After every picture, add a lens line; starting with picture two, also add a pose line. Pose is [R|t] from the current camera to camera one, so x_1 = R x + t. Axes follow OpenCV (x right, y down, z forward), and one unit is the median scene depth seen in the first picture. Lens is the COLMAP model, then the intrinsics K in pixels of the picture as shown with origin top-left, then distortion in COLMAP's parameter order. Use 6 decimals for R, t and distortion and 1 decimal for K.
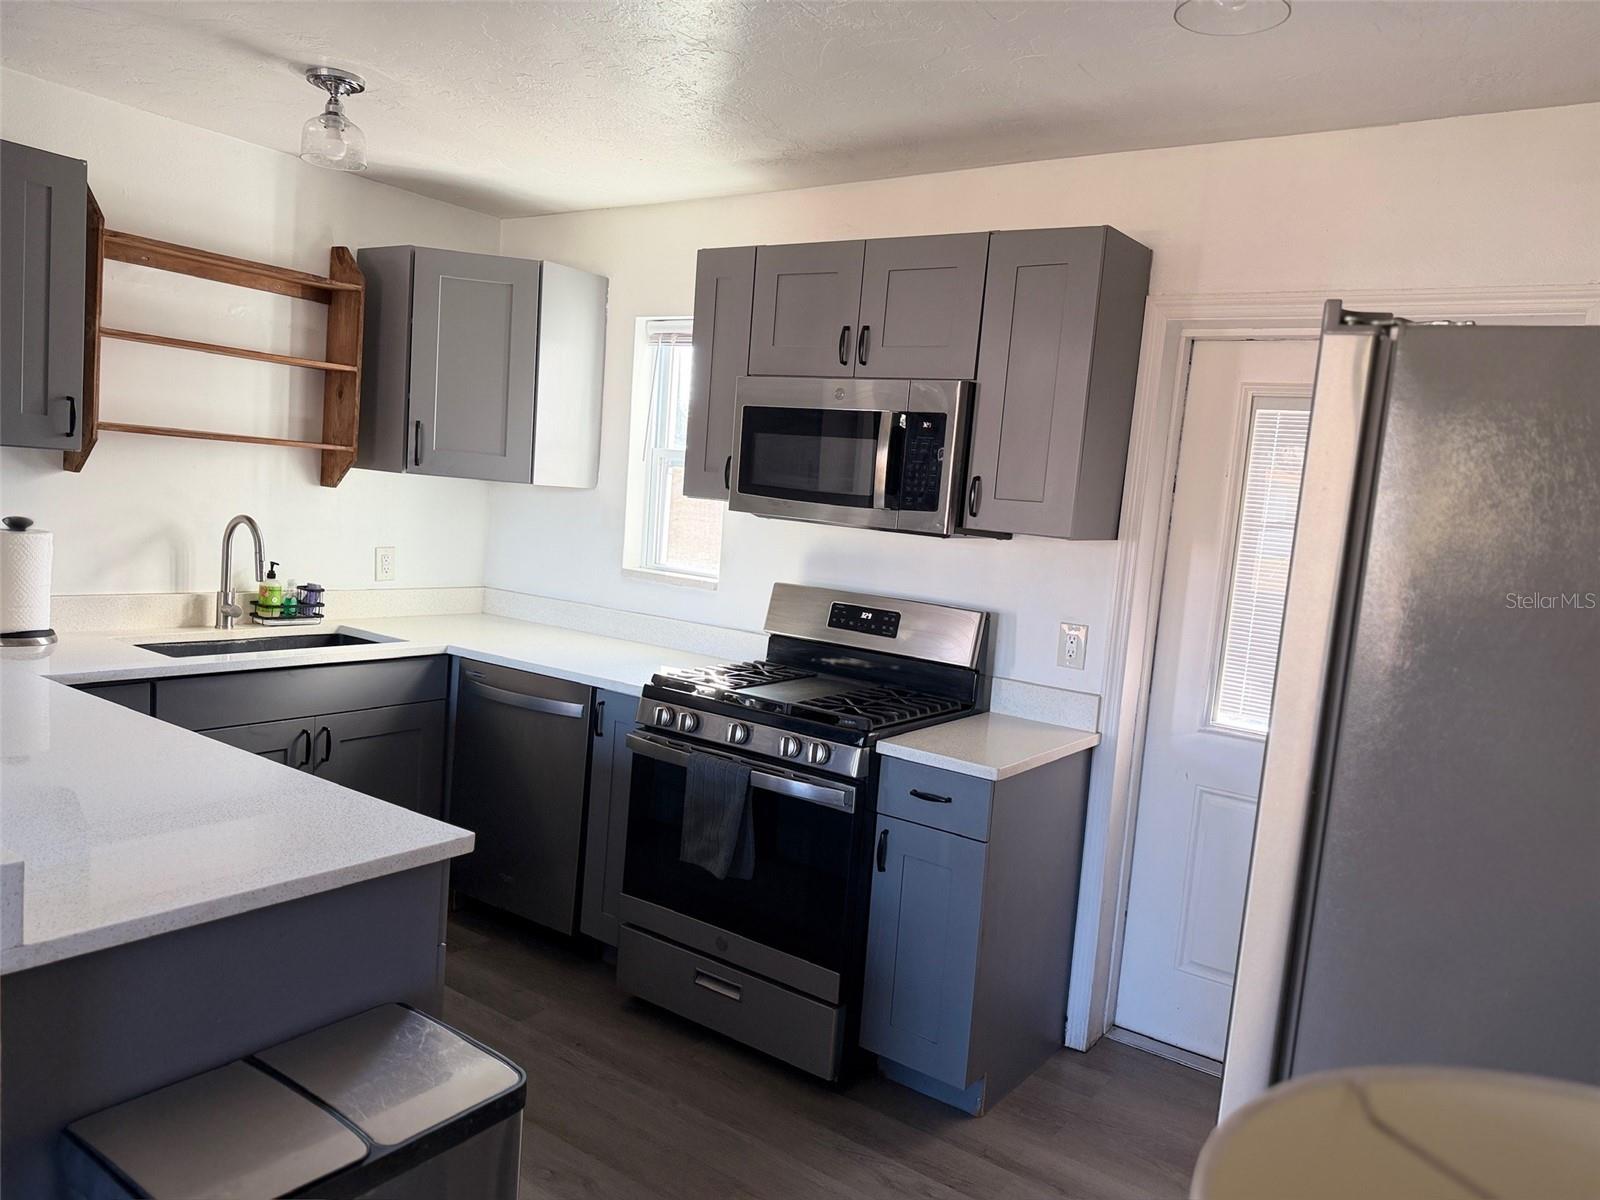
lens RADIAL K [[1114.8, 0, 800.0], [0, 1114.8, 600.0], [0, 0, 1]] dist [0.111843, -0.167437]
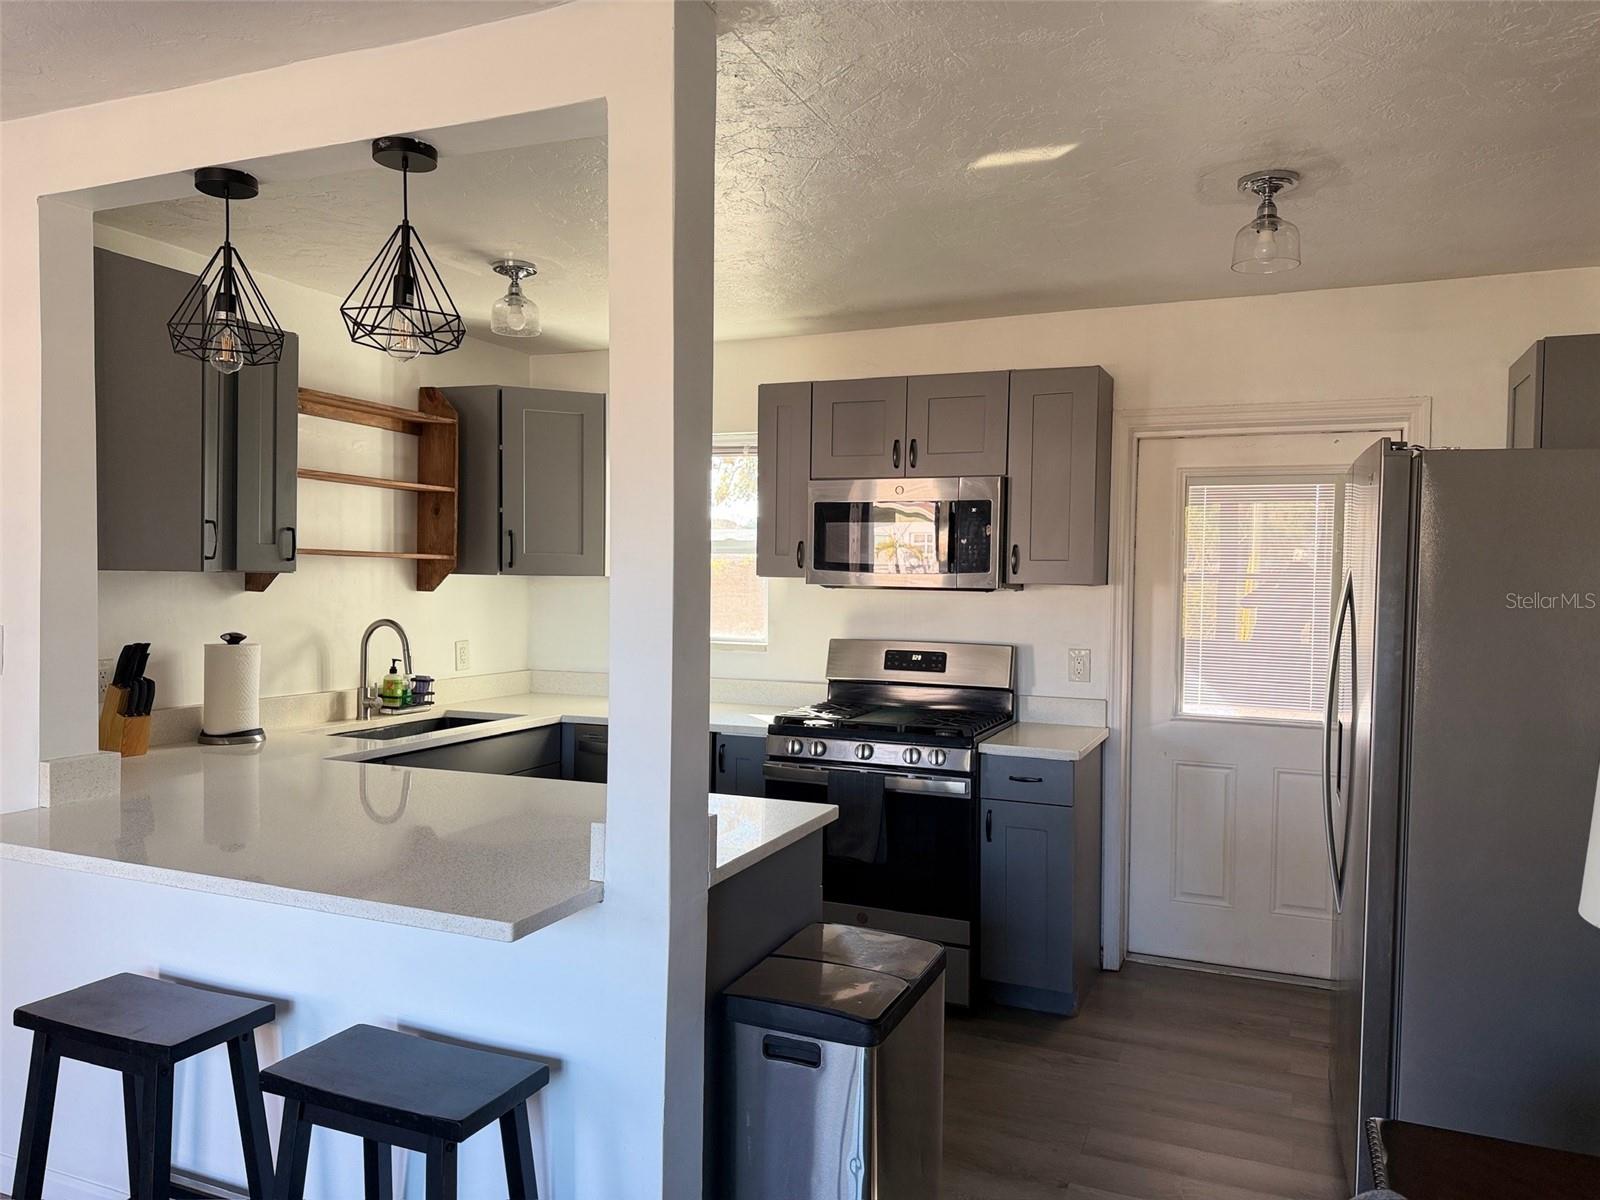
lens RADIAL K [[1114.8, 0, 800.0], [0, 1114.8, 600.0], [0, 0, 1]] dist [0.111843, -0.167437]
pose [[0.974803, -0.073569, 0.210586, -0.341286], [0.087654, 0.994441, -0.058339, 0.011274], [-0.205123, 0.075327, 0.975833, -0.236506]]
